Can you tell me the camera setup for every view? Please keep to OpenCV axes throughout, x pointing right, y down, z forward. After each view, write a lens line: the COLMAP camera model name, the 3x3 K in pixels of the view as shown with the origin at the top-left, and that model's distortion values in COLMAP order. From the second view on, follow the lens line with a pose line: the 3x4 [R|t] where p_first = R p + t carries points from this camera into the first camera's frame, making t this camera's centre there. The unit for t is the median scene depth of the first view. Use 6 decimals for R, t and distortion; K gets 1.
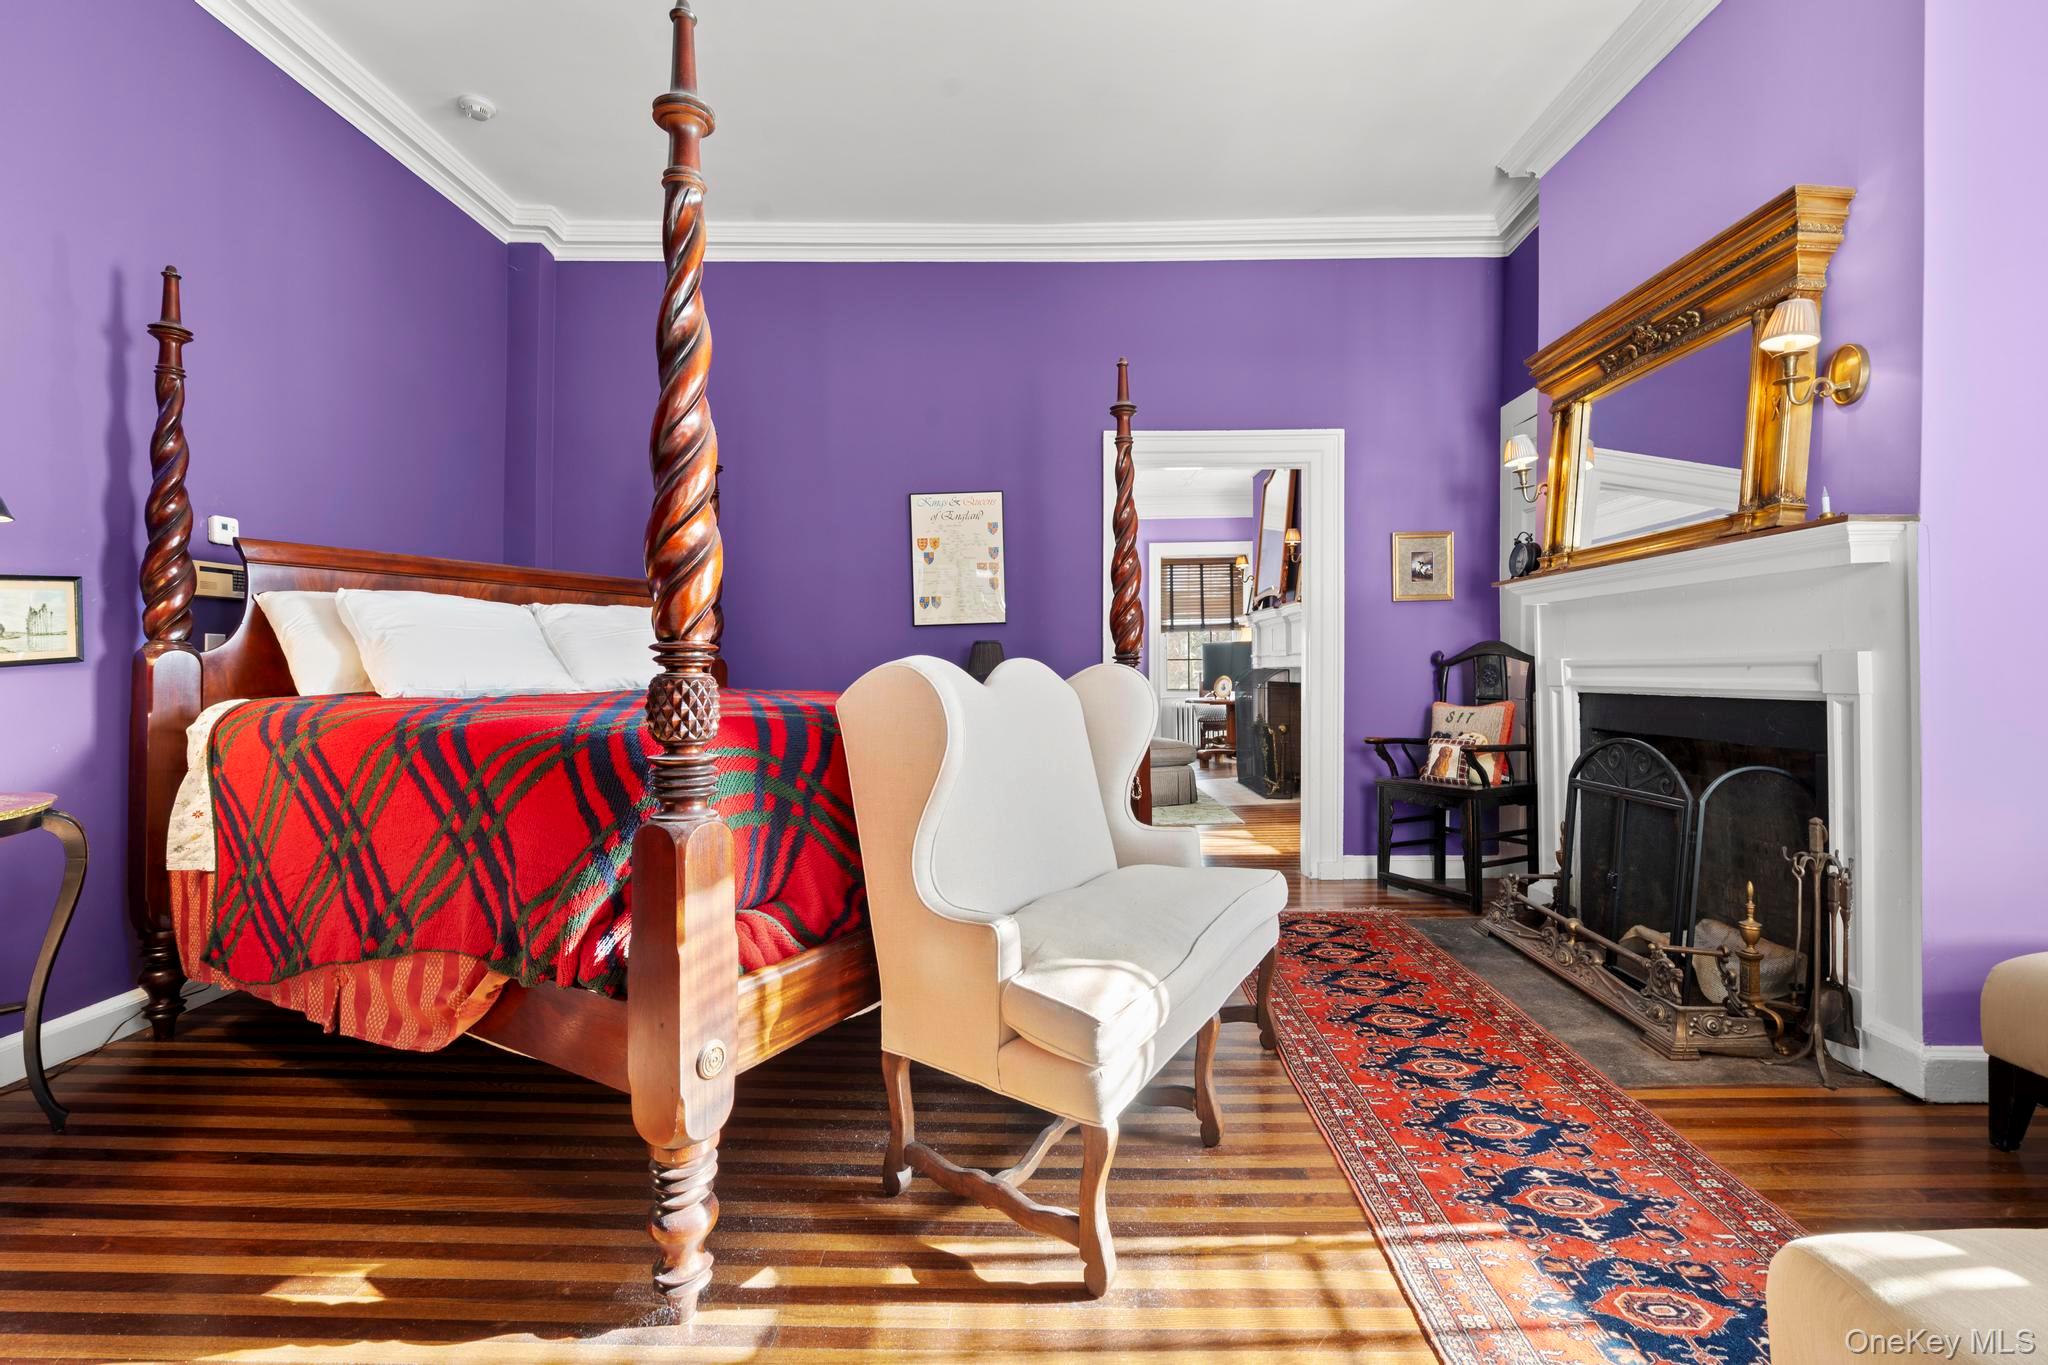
lens RADIAL K [[920.6, 0, 1024.8], [0, 920.6, 669.2], [0, 0, 1]] dist [-0.002629, 0.000400]
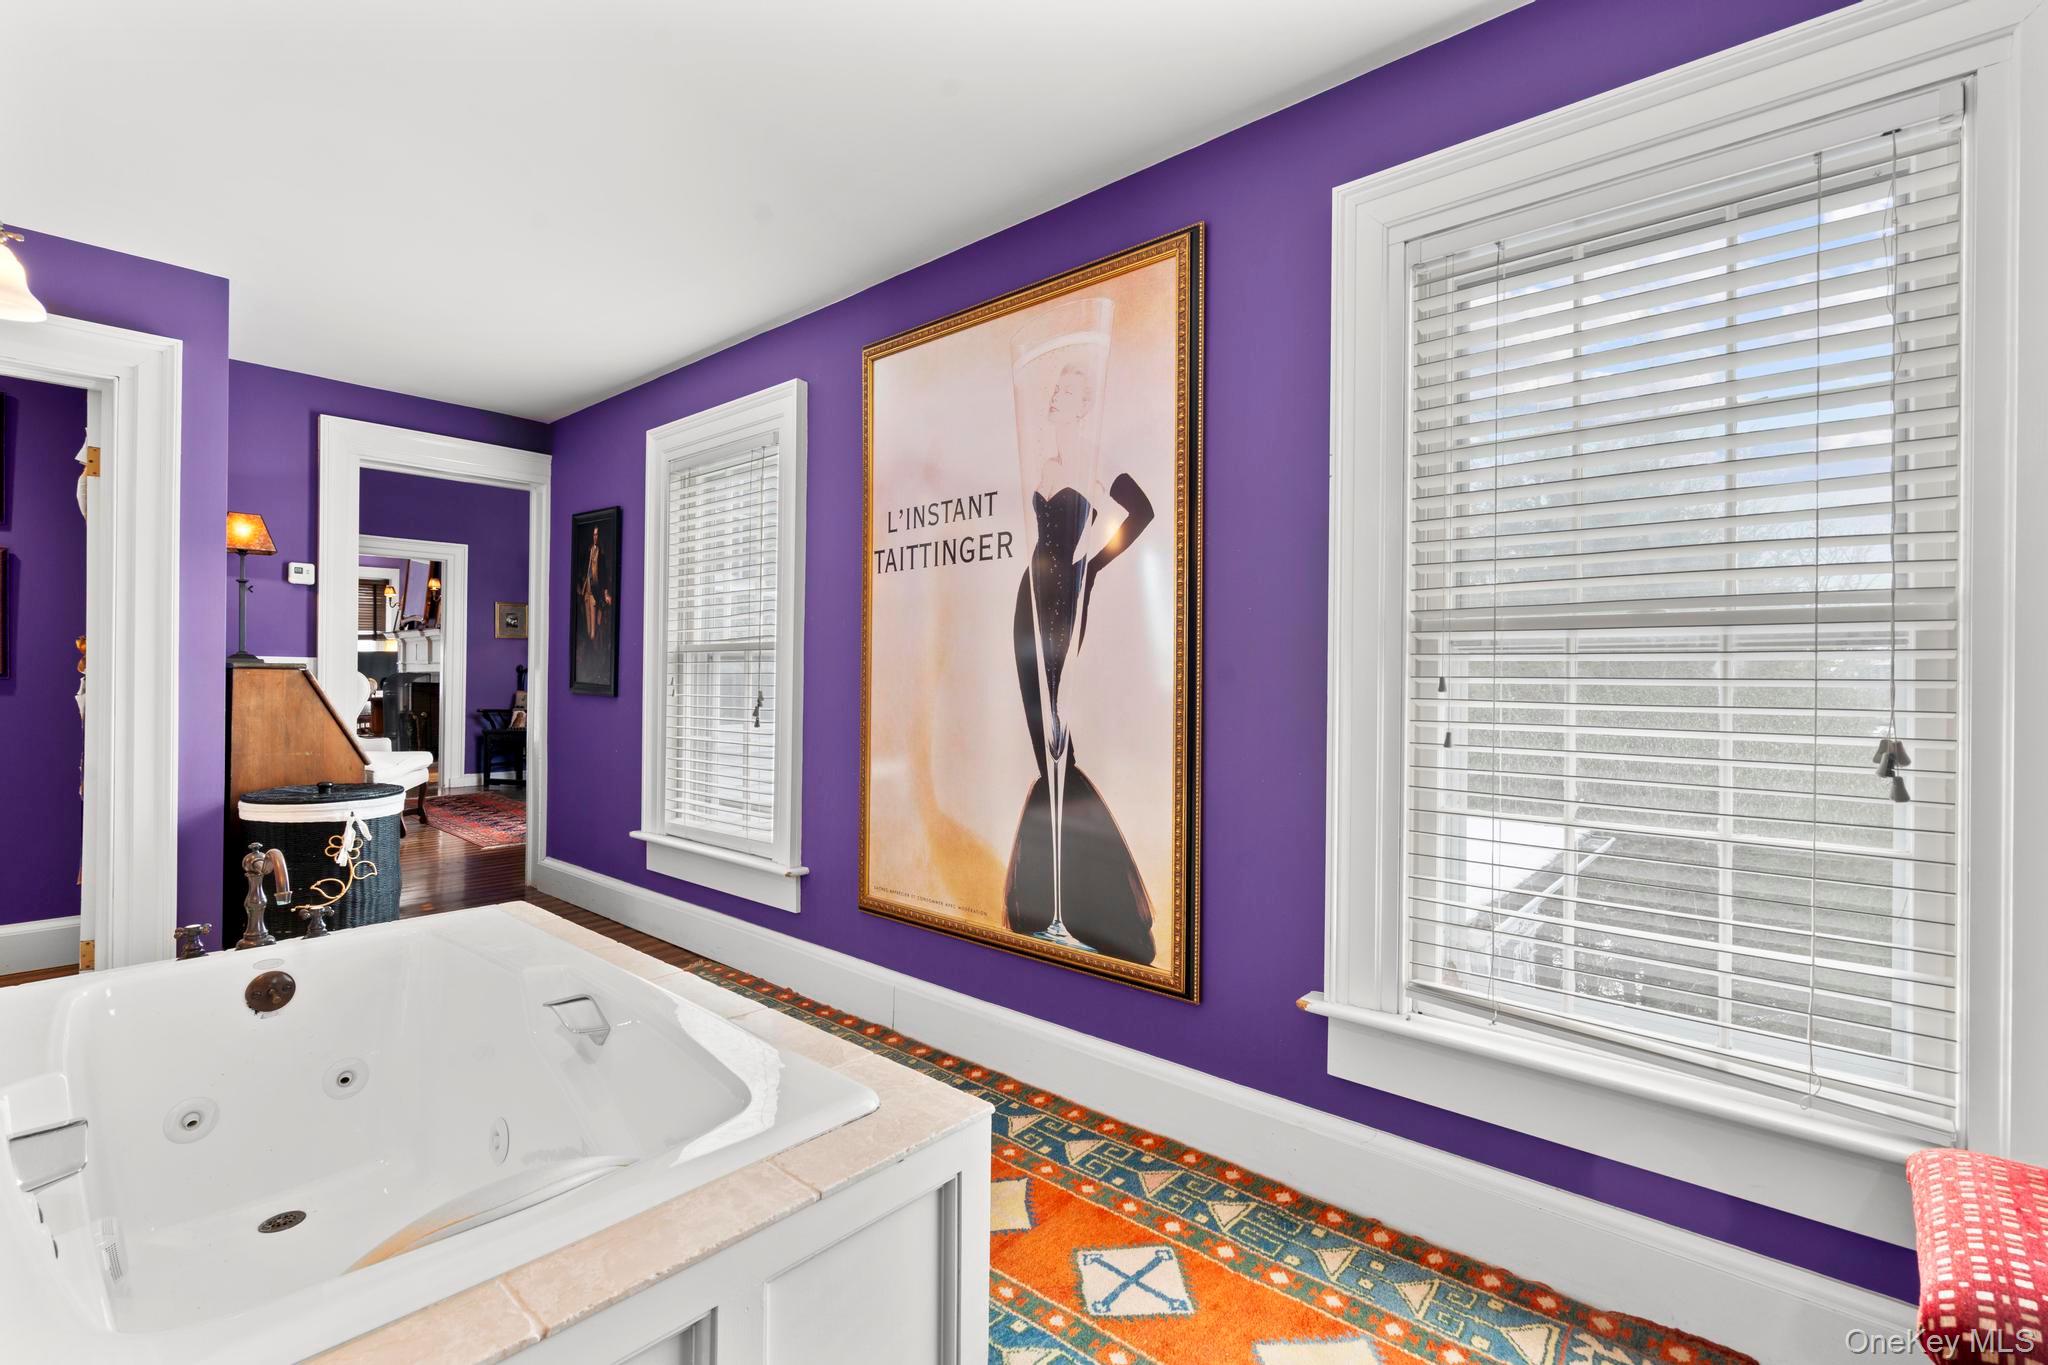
lens RADIAL K [[920.6, 0, 1028.9], [0, 920.6, 677.7], [0, 0, 1]] dist [-0.002629, 0.000400]
pose [[0.651345, 0.008744, 0.758731, -0.334218], [-0.010135, 0.999945, -0.002823, 0.001961], [-0.758714, -0.005851, 0.651398, -1.114716]]
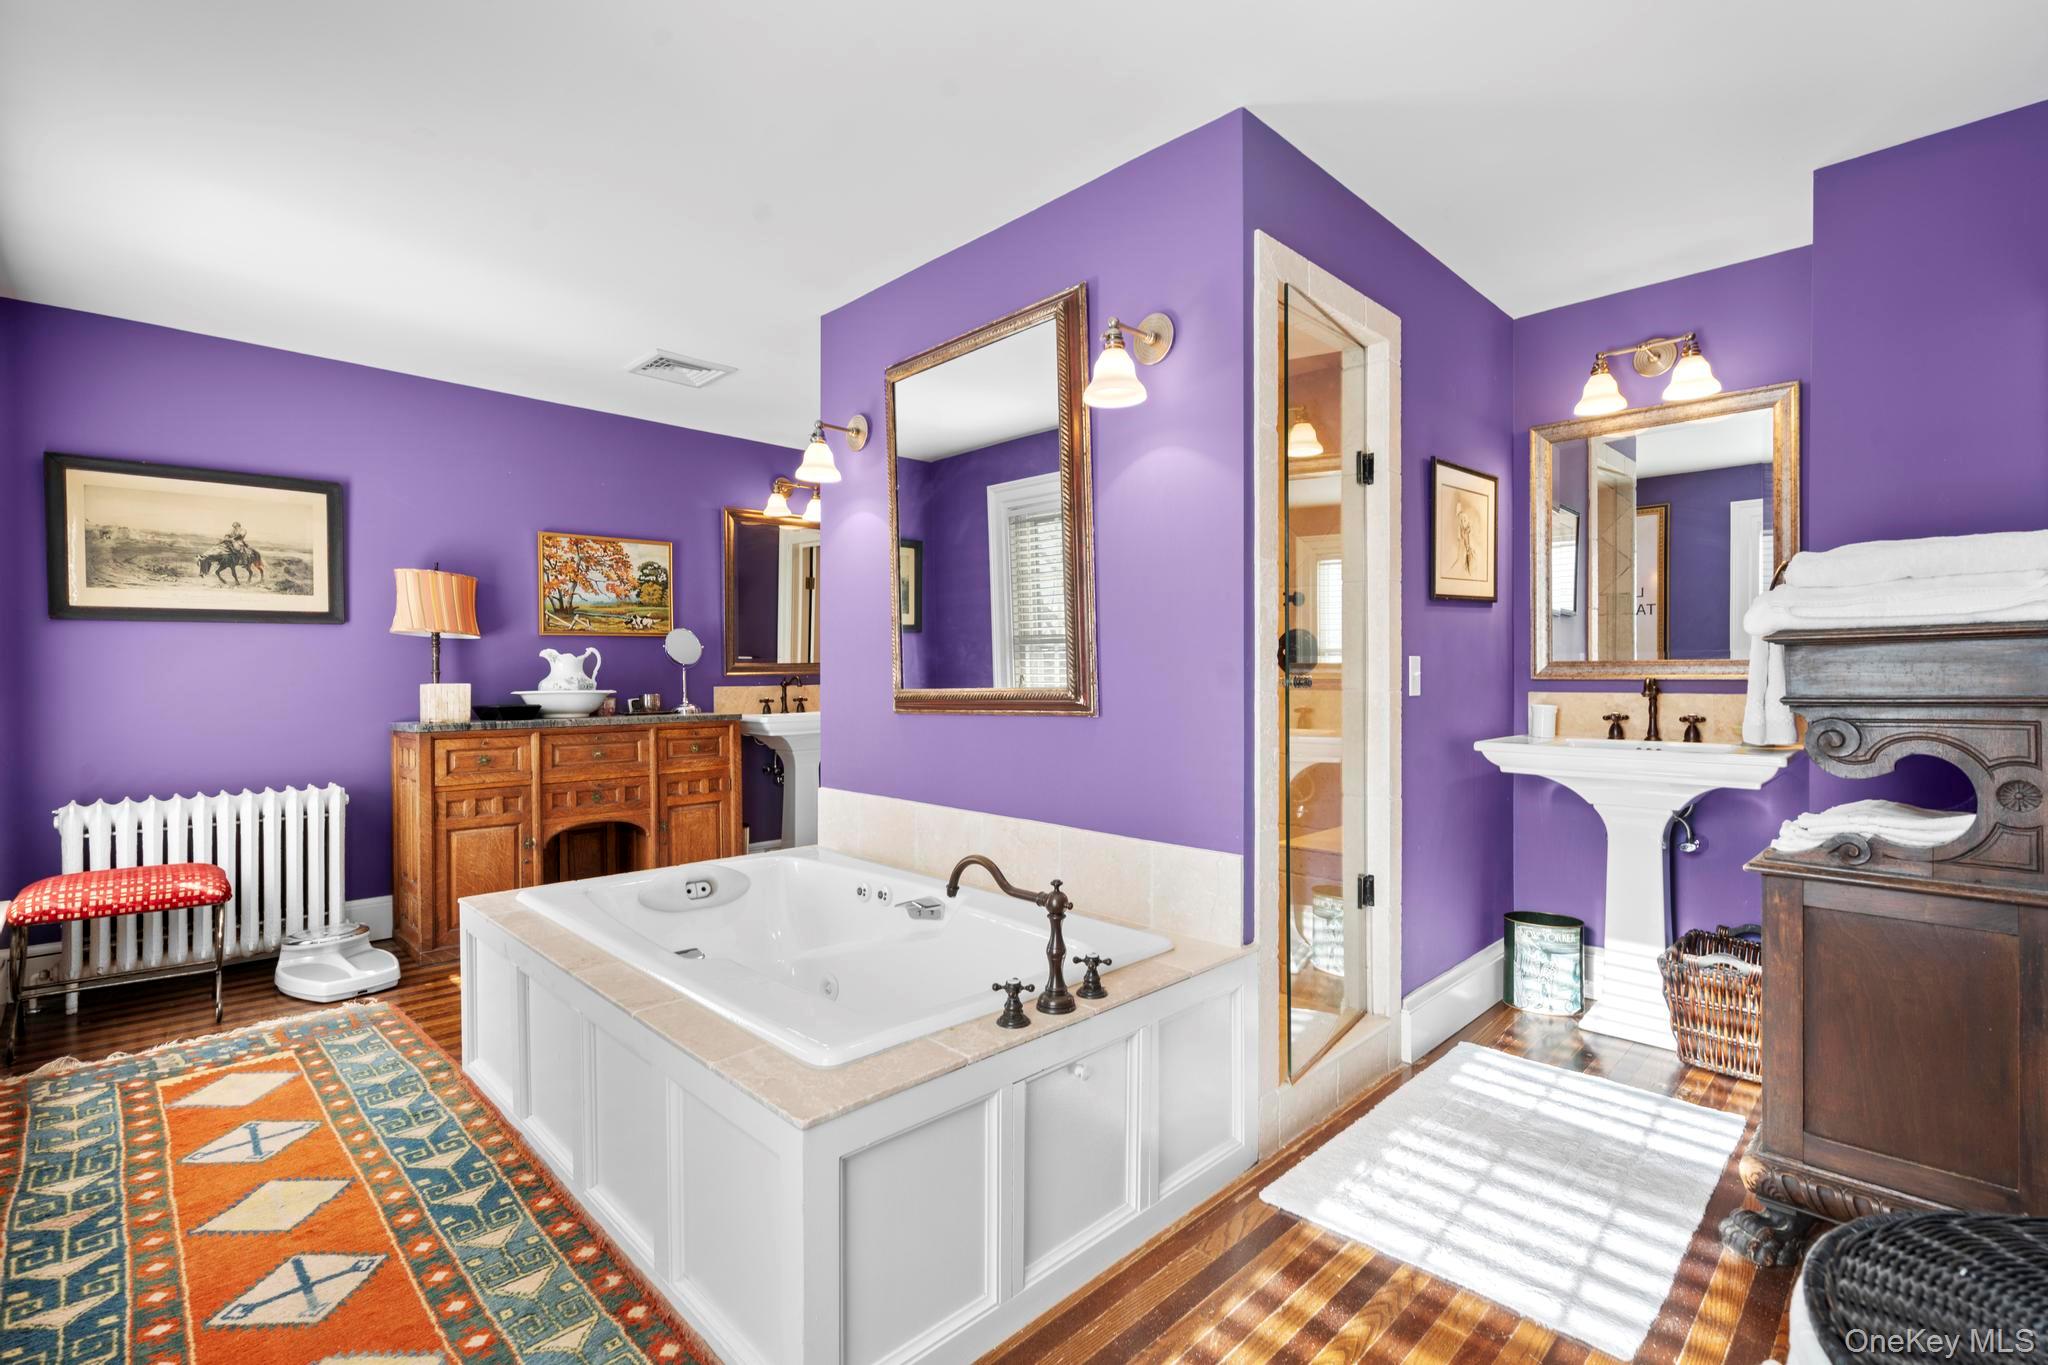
lens RADIAL K [[920.6, 0, 1026.7], [0, 920.6, 679.3], [0, 0, 1]] dist [-0.002629, 0.000400]
pose [[-0.700821, 0.008805, -0.713283, 0.034369], [0.001222, 0.999937, 0.011142, -0.001735], [0.713336, 0.006937, -0.700788, -0.285015]]
